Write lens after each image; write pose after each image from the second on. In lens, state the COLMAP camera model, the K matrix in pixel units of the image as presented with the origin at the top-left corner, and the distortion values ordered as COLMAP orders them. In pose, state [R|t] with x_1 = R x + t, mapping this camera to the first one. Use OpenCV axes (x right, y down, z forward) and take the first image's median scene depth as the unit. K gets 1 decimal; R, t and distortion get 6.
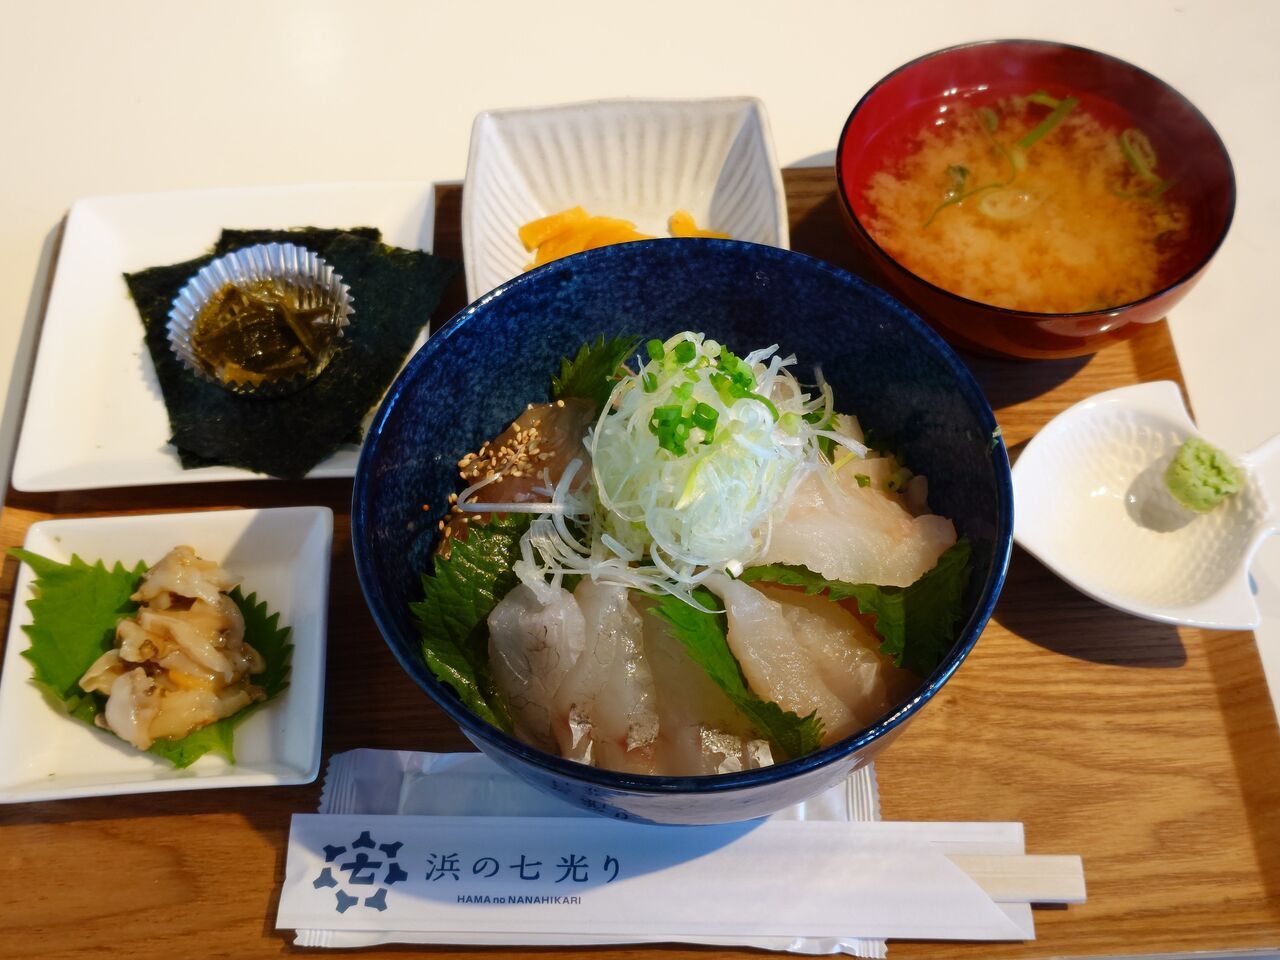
lens RADIAL K [[1852.4, 0, 677.3], [0, 1852.4, 479.6], [0, 0, 1]] dist [0.000759, -0.070026]
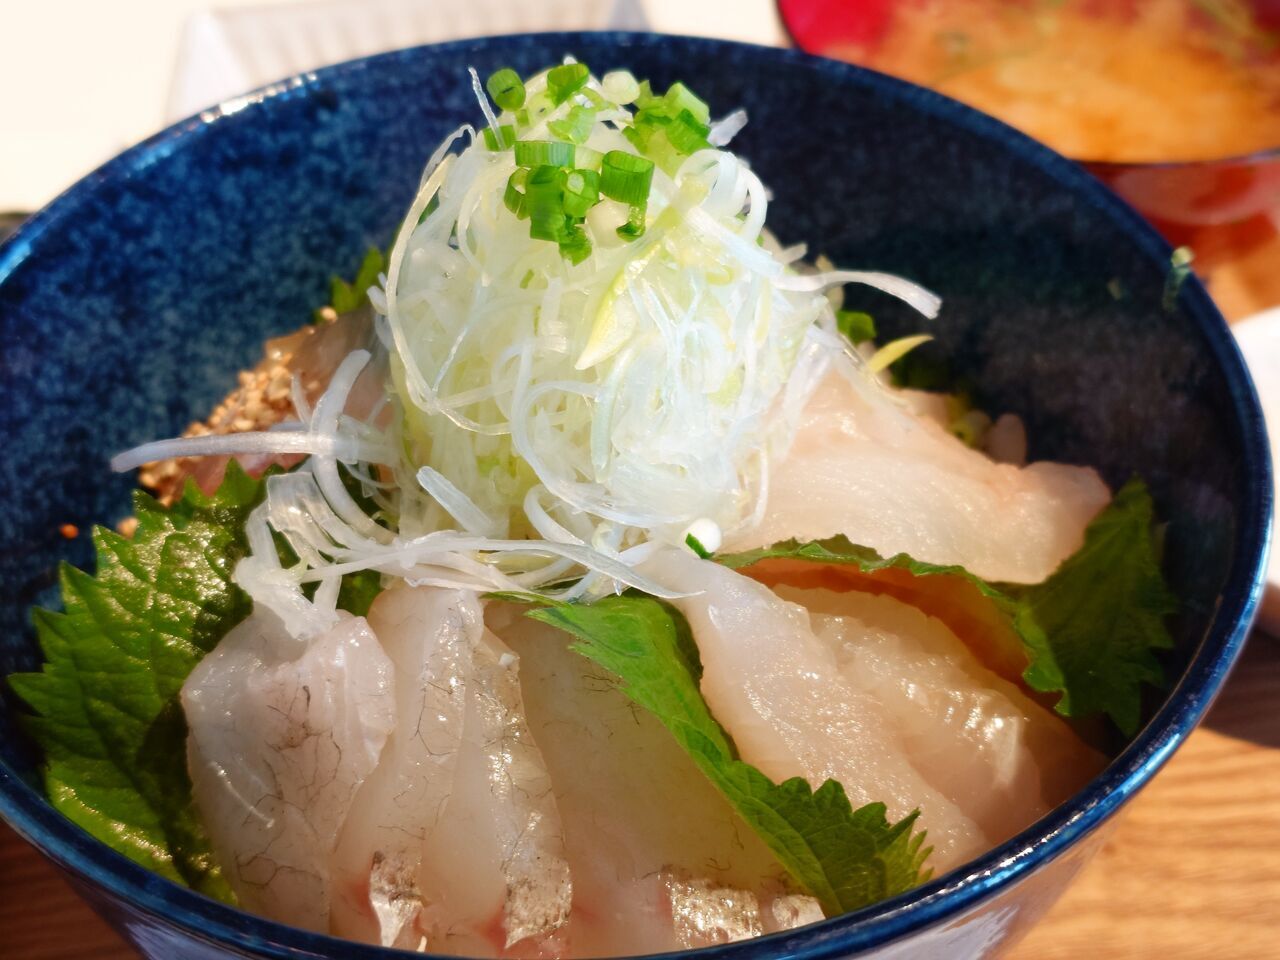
lens RADIAL K [[1852.4, 0, 677.3], [0, 1852.4, 479.6], [0, 0, 1]] dist [0.000759, -0.070026]
pose [[0.992566, -0.069686, 0.099787, -0.022090], [0.088726, 0.975501, -0.201310, 0.126997], [-0.083314, 0.208667, 0.974432, 0.528525]]
